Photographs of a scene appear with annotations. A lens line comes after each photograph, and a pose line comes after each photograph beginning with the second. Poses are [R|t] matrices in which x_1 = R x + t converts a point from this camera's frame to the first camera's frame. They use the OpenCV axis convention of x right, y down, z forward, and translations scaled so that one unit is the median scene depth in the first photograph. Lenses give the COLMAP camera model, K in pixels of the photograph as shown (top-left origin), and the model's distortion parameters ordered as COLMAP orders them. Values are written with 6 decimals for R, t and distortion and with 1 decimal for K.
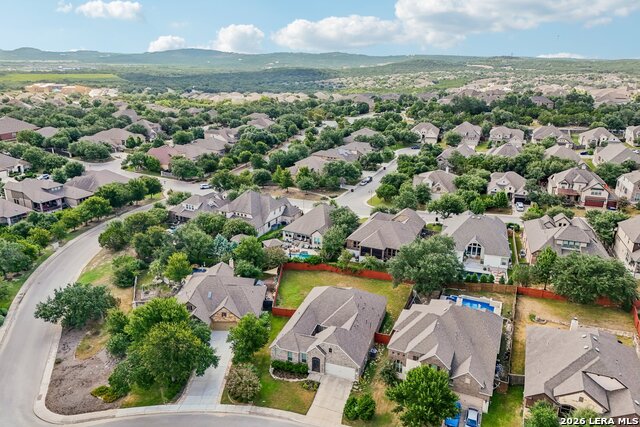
lens RADIAL K [[468.5, 0, 320.0], [0, 468.5, 213.5], [0, 0, 1]] dist [0.086032, -0.090181]
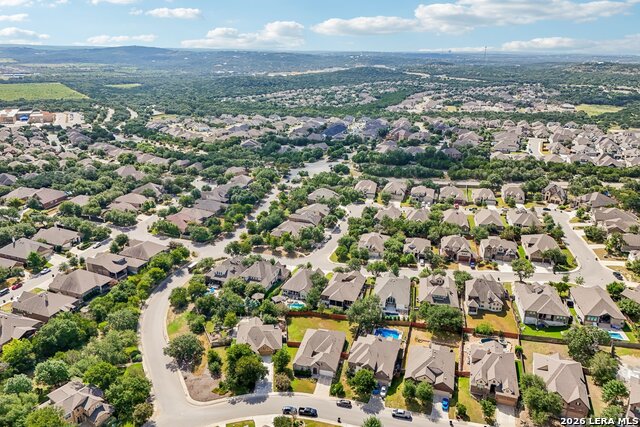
lens RADIAL K [[468.5, 0, 320.0], [0, 468.5, 213.5], [0, 0, 1]] dist [0.086032, -0.090181]
pose [[0.993967, -0.036331, 0.103483, -0.101780], [0.034625, 0.999234, 0.018235, -0.242828], [-0.104066, -0.014542, 0.994464, -0.632400]]
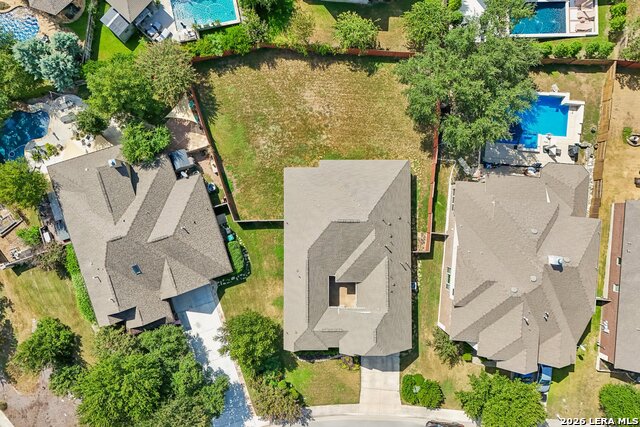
lens RADIAL K [[468.5, 0, 320.0], [0, 468.5, 213.5], [0, 0, 1]] dist [0.086032, -0.090181]
pose [[0.945843, -0.324442, 0.010905, 0.002977], [0.098634, 0.319227, 0.942531, -0.264632], [-0.309278, -0.890411, 0.333940, 0.527140]]
